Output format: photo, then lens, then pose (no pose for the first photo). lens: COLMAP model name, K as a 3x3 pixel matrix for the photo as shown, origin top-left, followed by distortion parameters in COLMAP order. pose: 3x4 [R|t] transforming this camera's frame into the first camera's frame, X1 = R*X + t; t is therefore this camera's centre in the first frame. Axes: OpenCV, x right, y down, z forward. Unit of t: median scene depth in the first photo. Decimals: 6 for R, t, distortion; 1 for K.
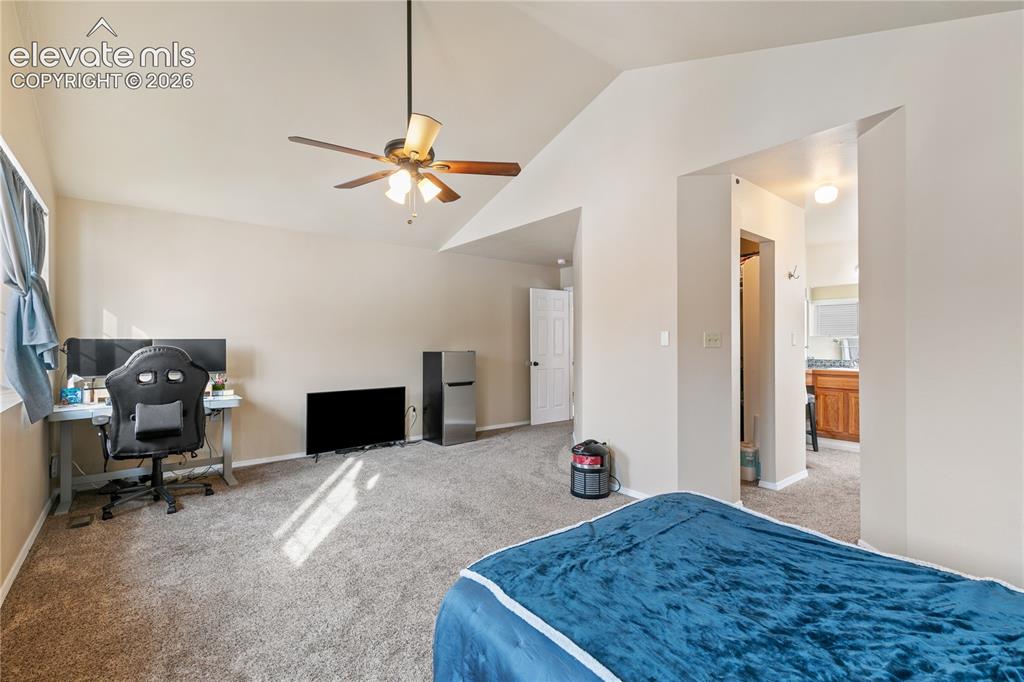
lens RADIAL K [[460.5, 0, 512.5], [0, 460.5, 341.7], [0, 0, 1]] dist [0.007929, -0.000672]
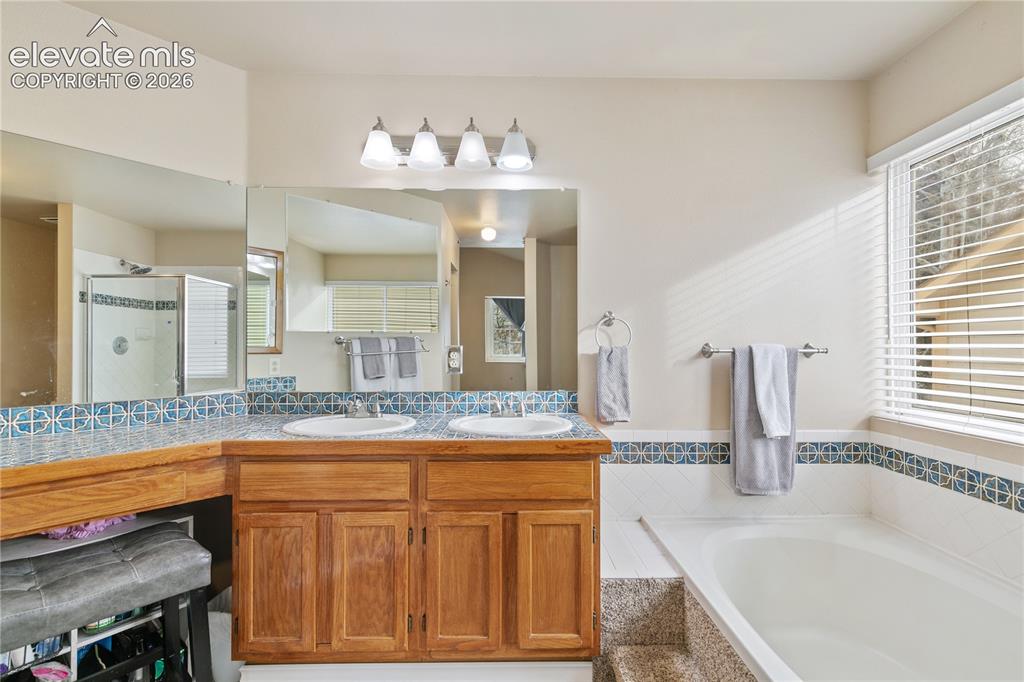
lens RADIAL K [[460.5, 0, 513.4], [0, 460.5, 342.3], [0, 0, 1]] dist [0.007929, -0.000672]
pose [[0.613535, 0.007275, 0.789634, 0.442858], [-0.002722, 0.999971, -0.007098, 0.001359], [-0.789663, 0.002206, 0.613537, 0.569625]]
